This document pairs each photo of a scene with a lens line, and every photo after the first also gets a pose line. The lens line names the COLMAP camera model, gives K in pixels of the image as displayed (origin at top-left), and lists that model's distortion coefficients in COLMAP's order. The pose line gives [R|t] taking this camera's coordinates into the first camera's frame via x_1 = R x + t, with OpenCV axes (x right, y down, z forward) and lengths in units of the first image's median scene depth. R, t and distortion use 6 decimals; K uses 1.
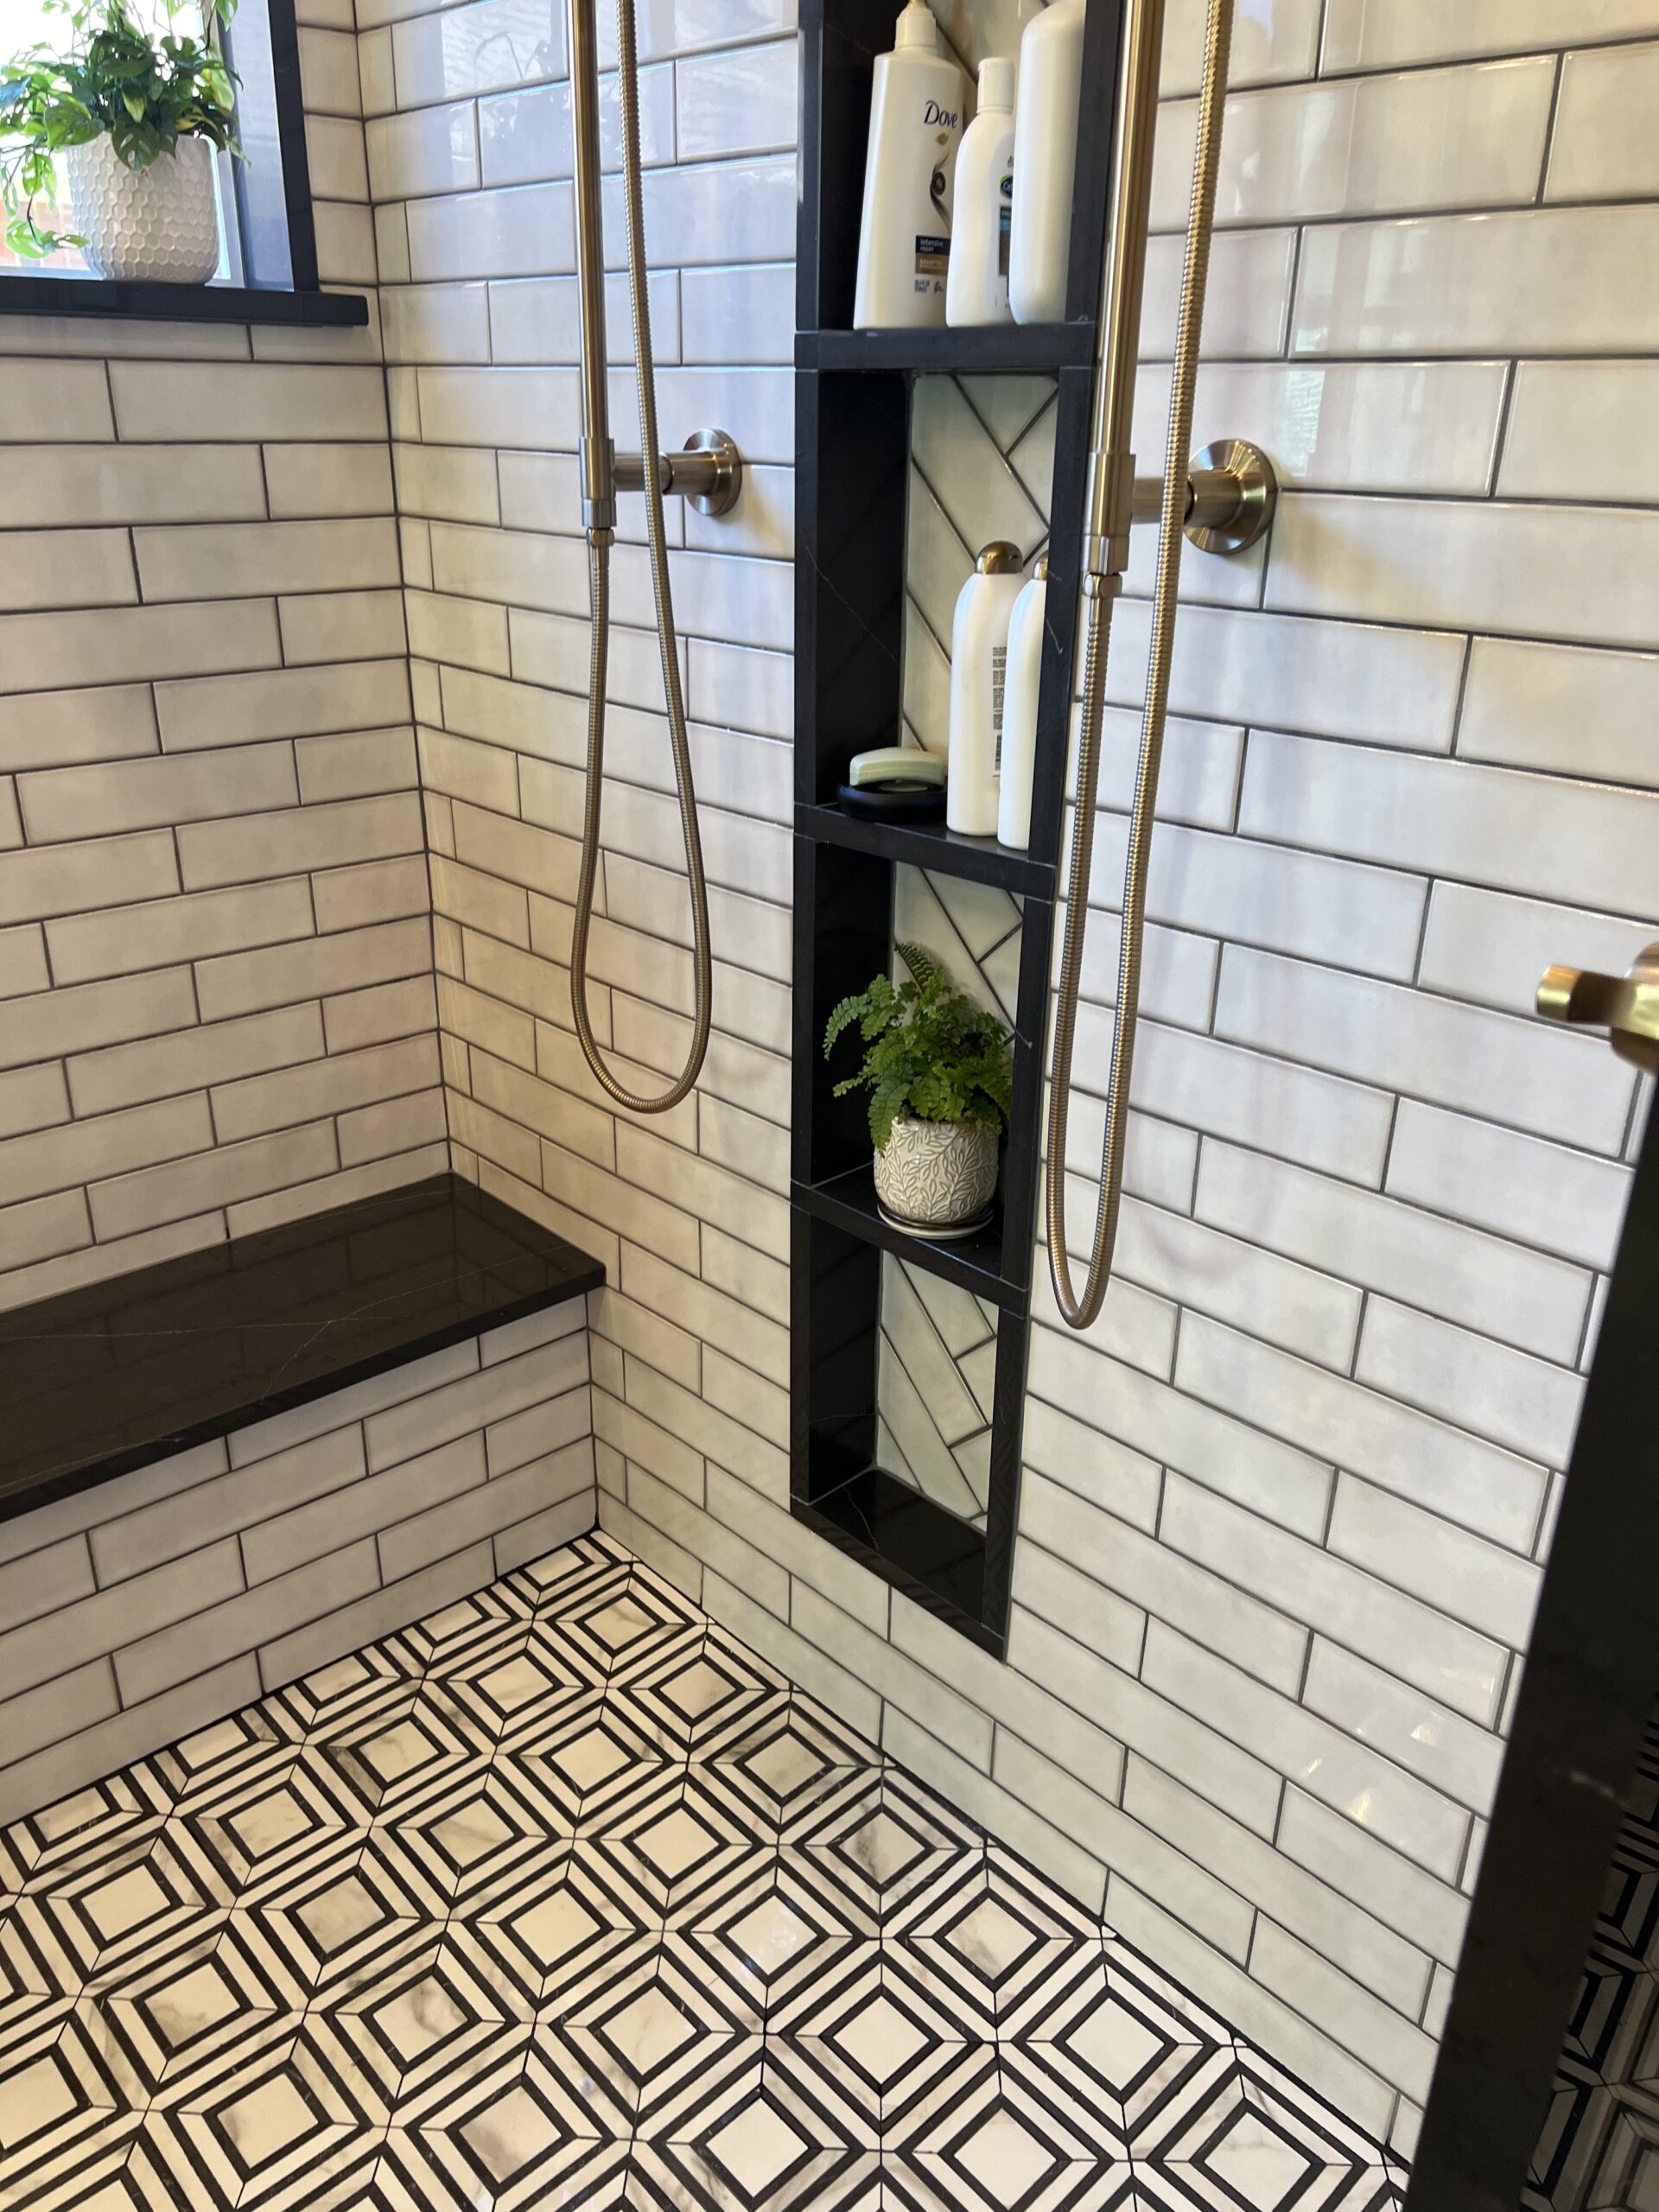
lens RADIAL K [[1678.7, 0, 812.7], [0, 1678.7, 1122.3], [0, 0, 1]] dist [0.055944, -0.065122]
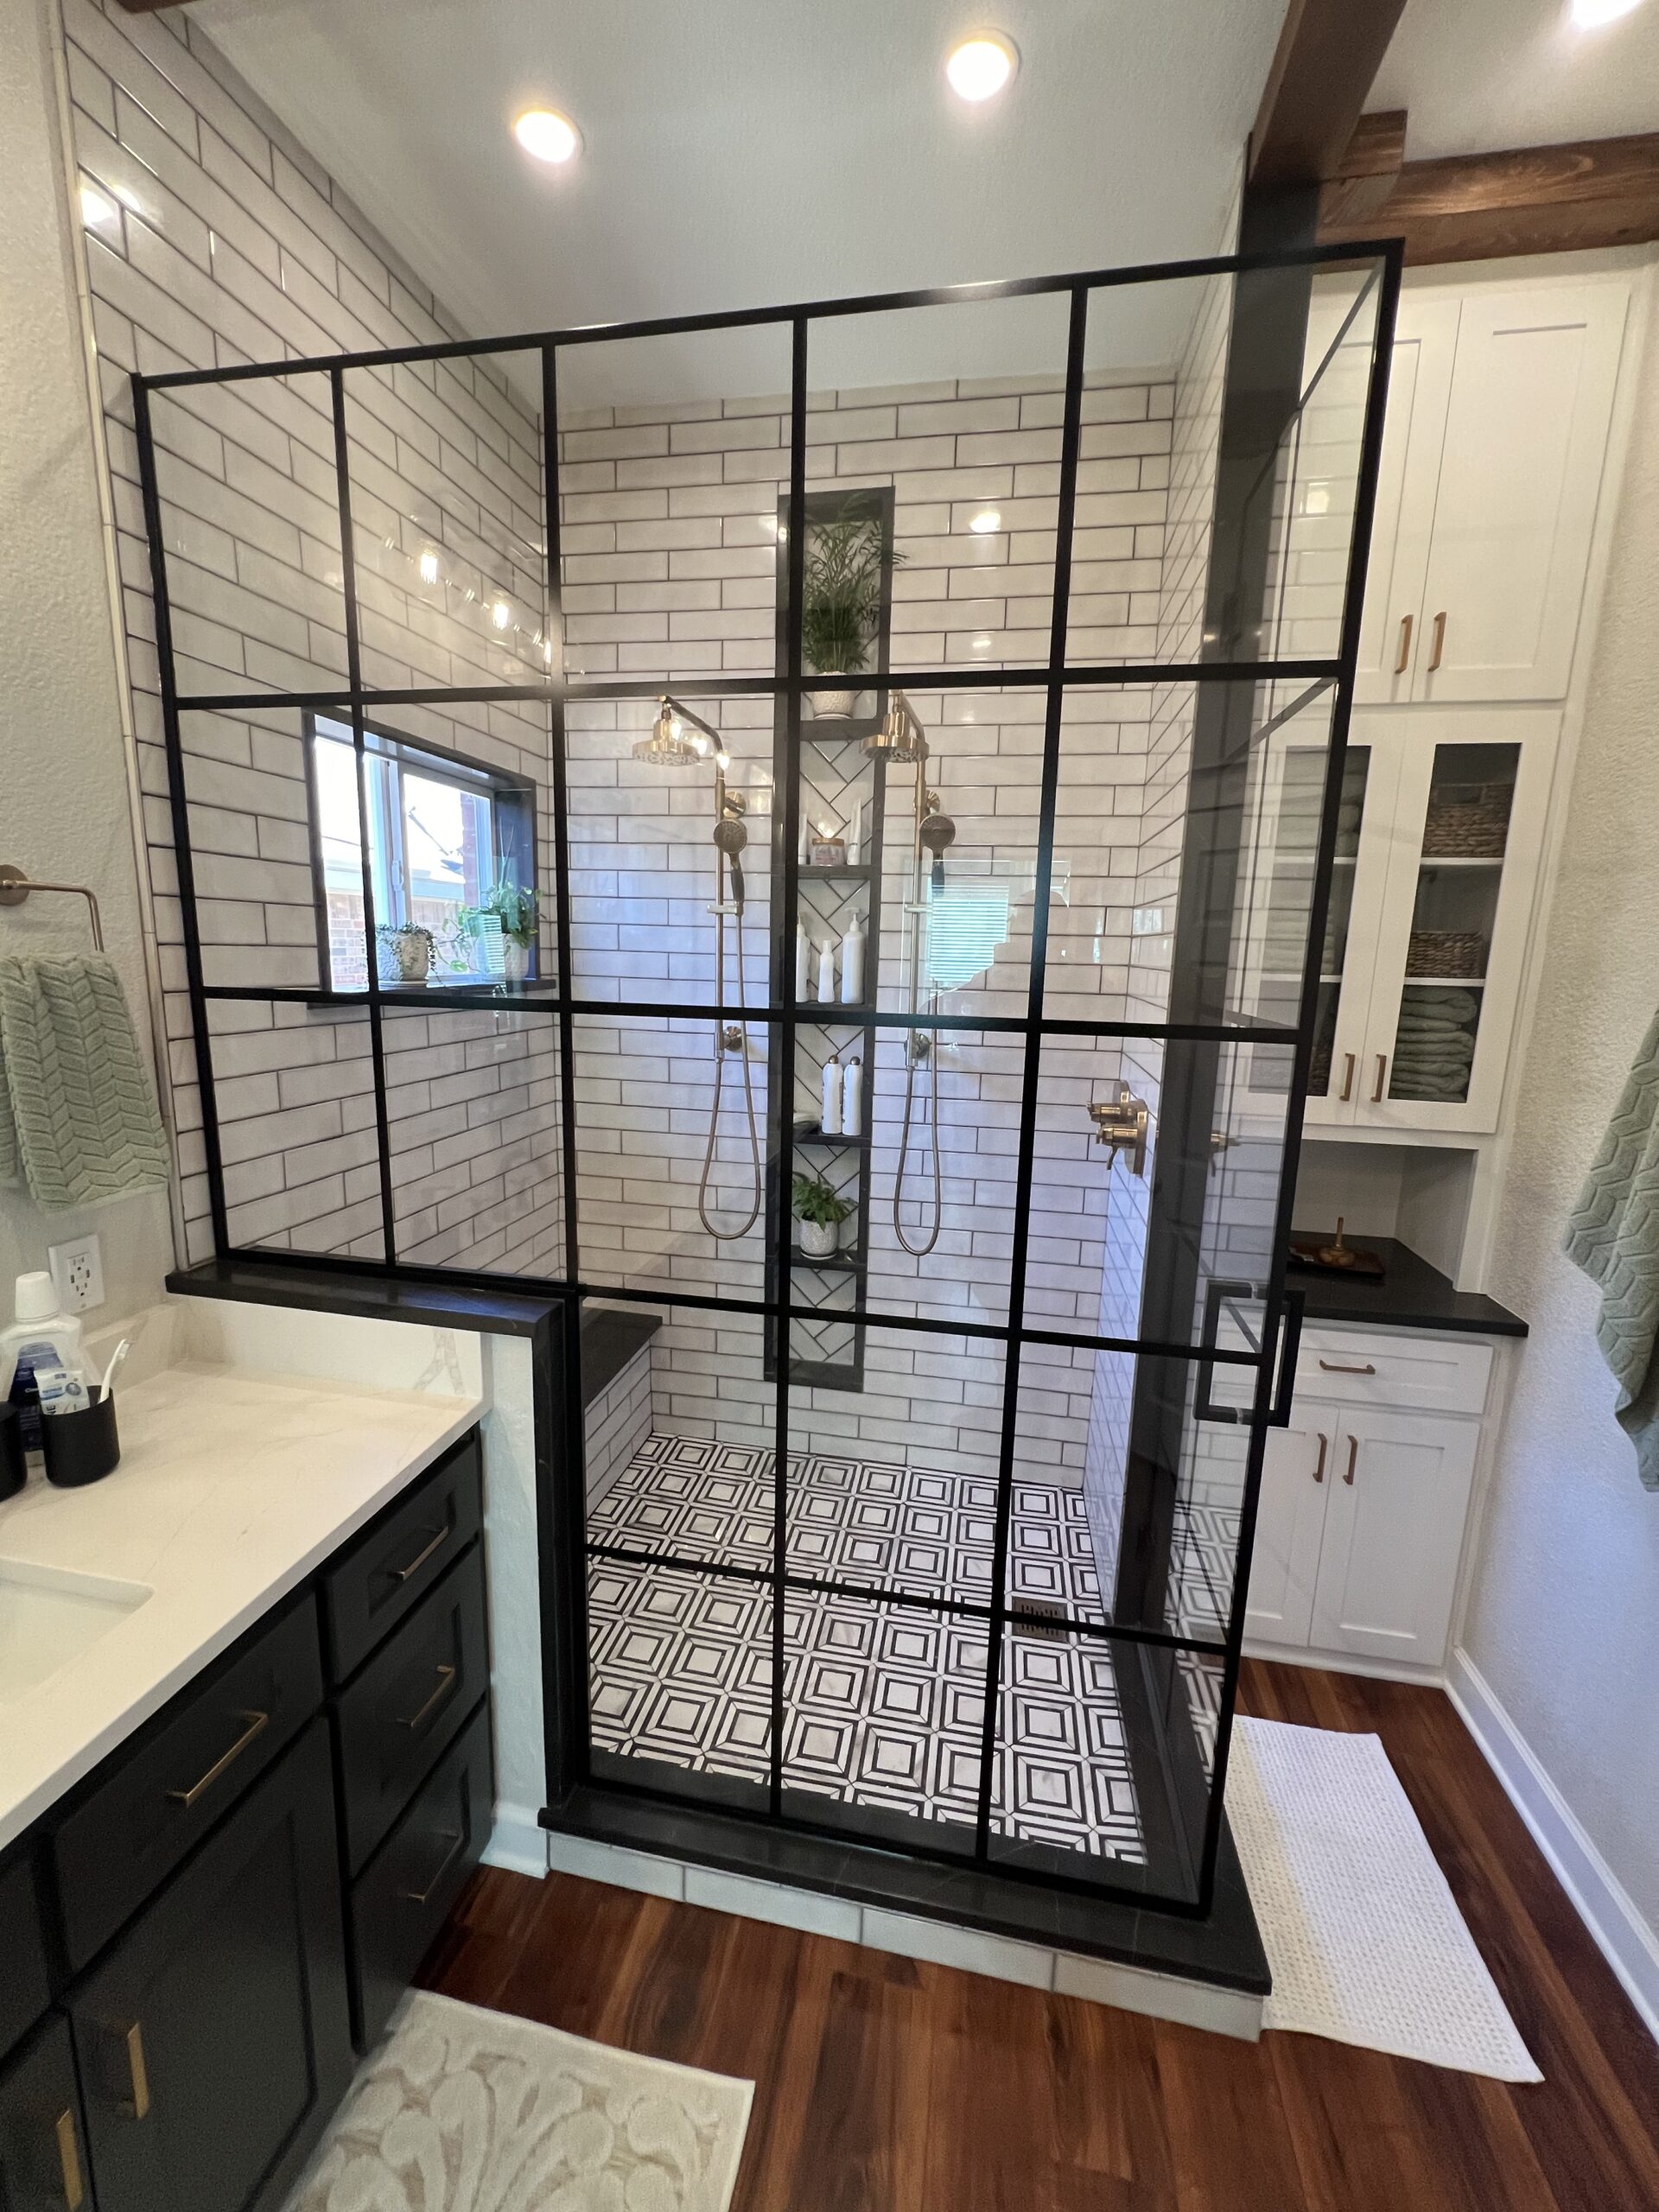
lens RADIAL K [[890.6, 0, 833.6], [0, 890.6, 1101.4], [0, 0, 1]] dist [-0.000381, 0.001003]
pose [[0.800475, -0.091414, 0.592354, -0.844222], [0.219740, 0.964245, -0.148139, 0.030465], [-0.557633, 0.248745, 0.791942, -0.405629]]
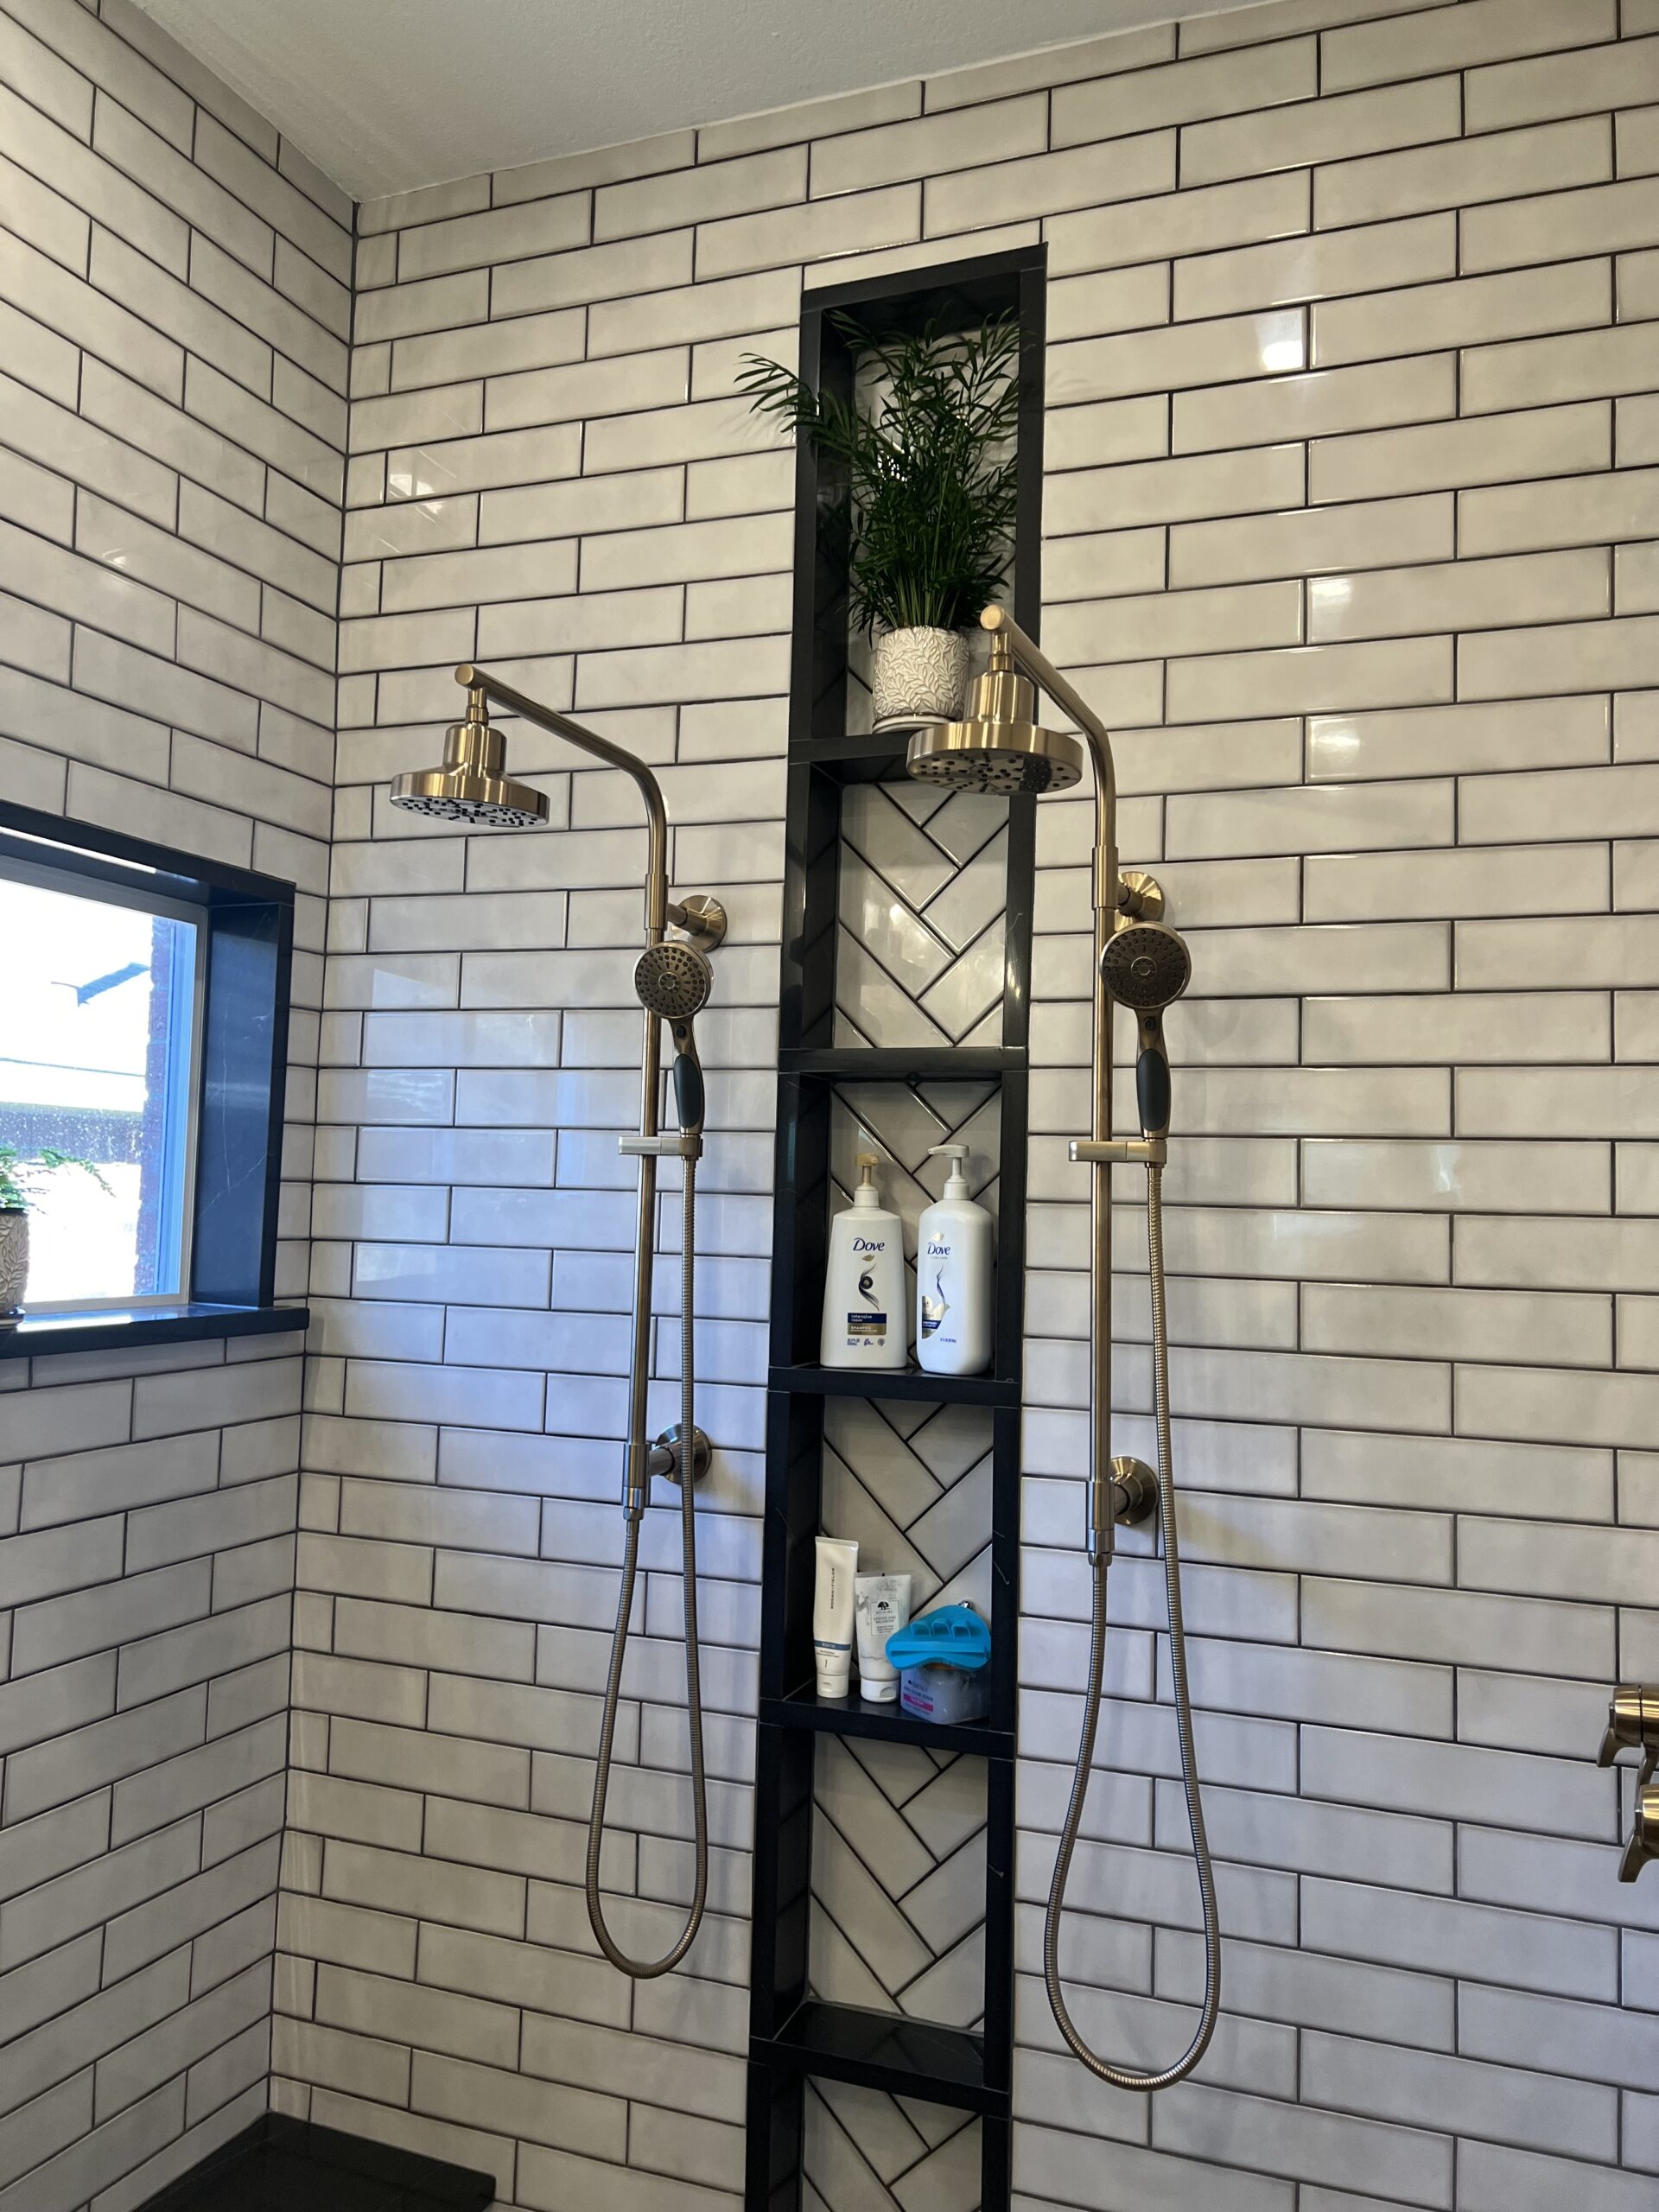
lens RADIAL K [[1678.7, 0, 831.4], [0, 1678.7, 1092.2], [0, 0, 1]] dist [0.055944, -0.065122]
pose [[0.894335, 0.041188, 0.445498, -0.514598], [0.160245, 0.900201, -0.404918, -0.069182], [-0.417715, 0.433522, 0.798482, -0.239334]]
